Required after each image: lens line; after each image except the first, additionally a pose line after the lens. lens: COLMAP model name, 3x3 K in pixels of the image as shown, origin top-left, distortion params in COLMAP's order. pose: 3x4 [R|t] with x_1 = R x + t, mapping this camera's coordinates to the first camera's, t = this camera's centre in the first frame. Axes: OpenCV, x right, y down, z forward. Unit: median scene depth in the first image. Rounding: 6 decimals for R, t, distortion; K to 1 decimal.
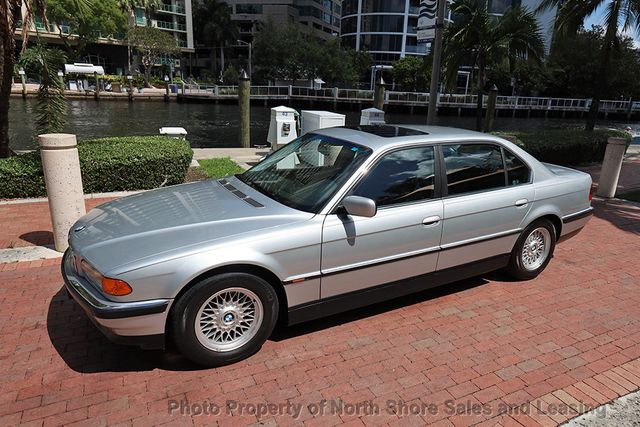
lens RADIAL K [[431.1, 0, 348.8], [0, 431.1, 218.4], [0, 0, 1]] dist [0.004535, 0.004251]
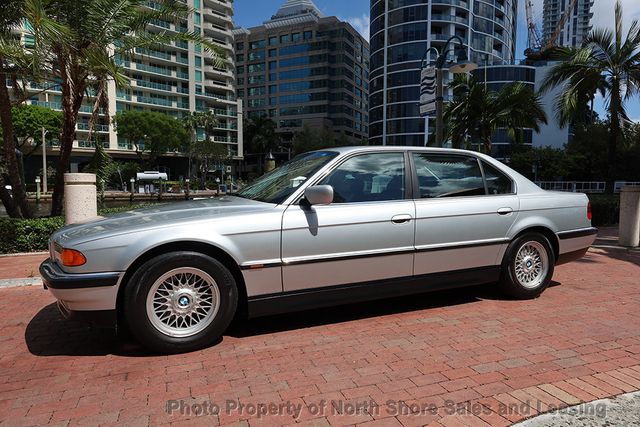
lens RADIAL K [[406.6, 0, 331.1], [0, 406.6, 209.3], [0, 0, 1]] dist [0.003440, 0.000478]
pose [[0.991731, -0.041444, -0.121460, 0.123713], [0.011760, 0.971787, -0.235566, 0.172334], [0.127796, 0.232189, 0.964239, 0.064860]]
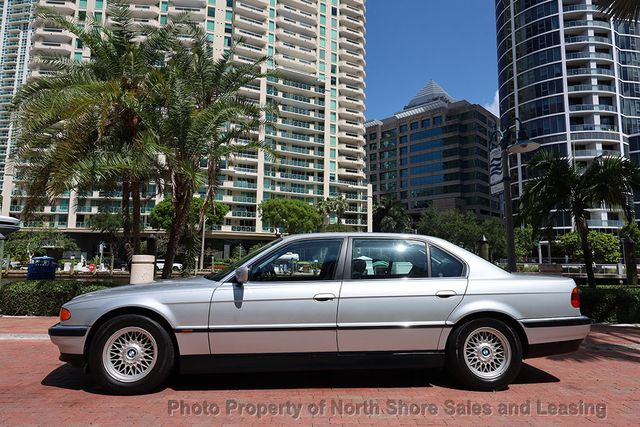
lens RADIAL K [[406.6, 0, 331.2], [0, 406.6, 206.1], [0, 0, 1]] dist [0.003440, 0.000478]
pose [[0.901294, -0.099679, -0.421585, 0.576524], [-0.094336, 0.904654, -0.415574, 0.194583], [0.422813, 0.414325, 0.805956, 0.050807]]
